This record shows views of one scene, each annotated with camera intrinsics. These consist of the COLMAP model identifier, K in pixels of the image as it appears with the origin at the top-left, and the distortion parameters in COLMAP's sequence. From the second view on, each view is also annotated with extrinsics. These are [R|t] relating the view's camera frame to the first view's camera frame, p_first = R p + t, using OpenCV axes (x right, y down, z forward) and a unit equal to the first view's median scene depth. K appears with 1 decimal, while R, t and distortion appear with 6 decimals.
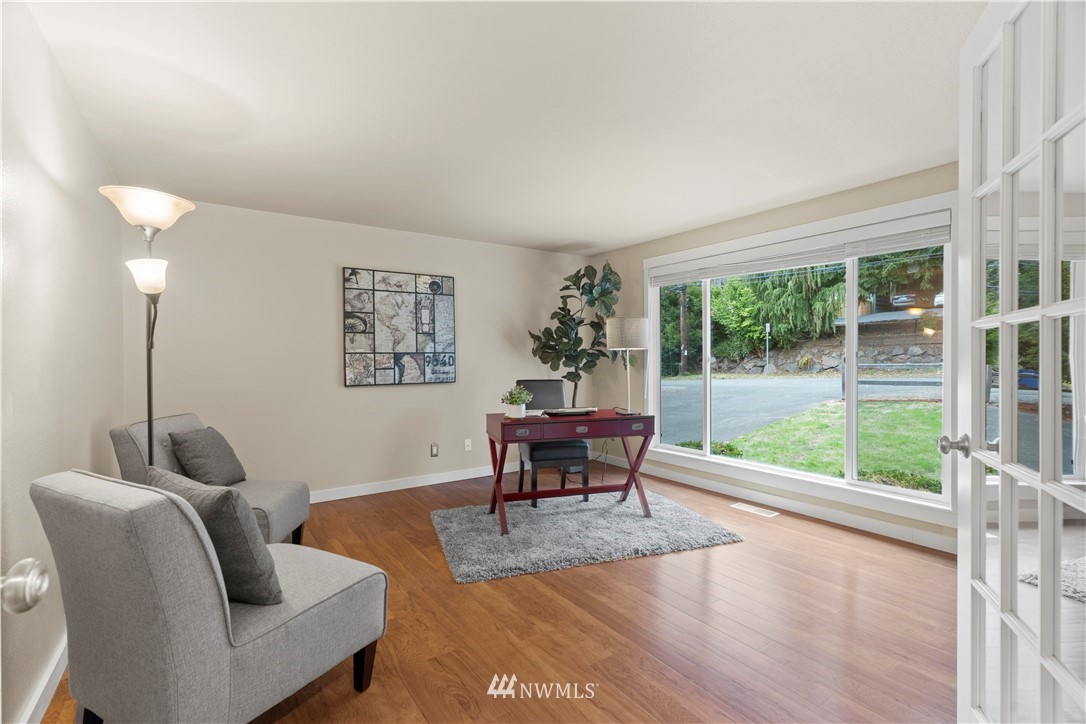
lens RADIAL K [[493.2, 0, 542.0], [0, 493.2, 359.2], [0, 0, 1]] dist [-0.008996, 0.003538]
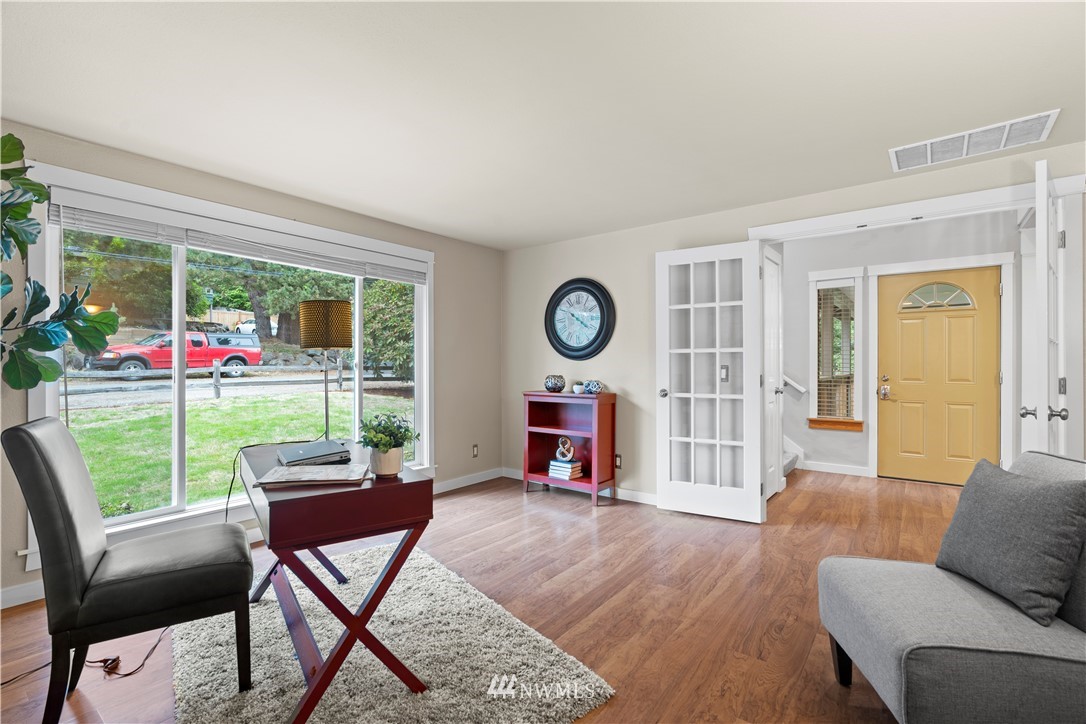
lens RADIAL K [[493.2, 0, 541.9], [0, 493.2, 365.4], [0, 0, 1]] dist [-0.008996, 0.003538]
pose [[-0.305992, 0.002172, 0.952031, -0.860298], [0.010061, 0.999949, 0.000952, 0.005914], [-0.951981, 0.009870, -0.305999, 1.428393]]
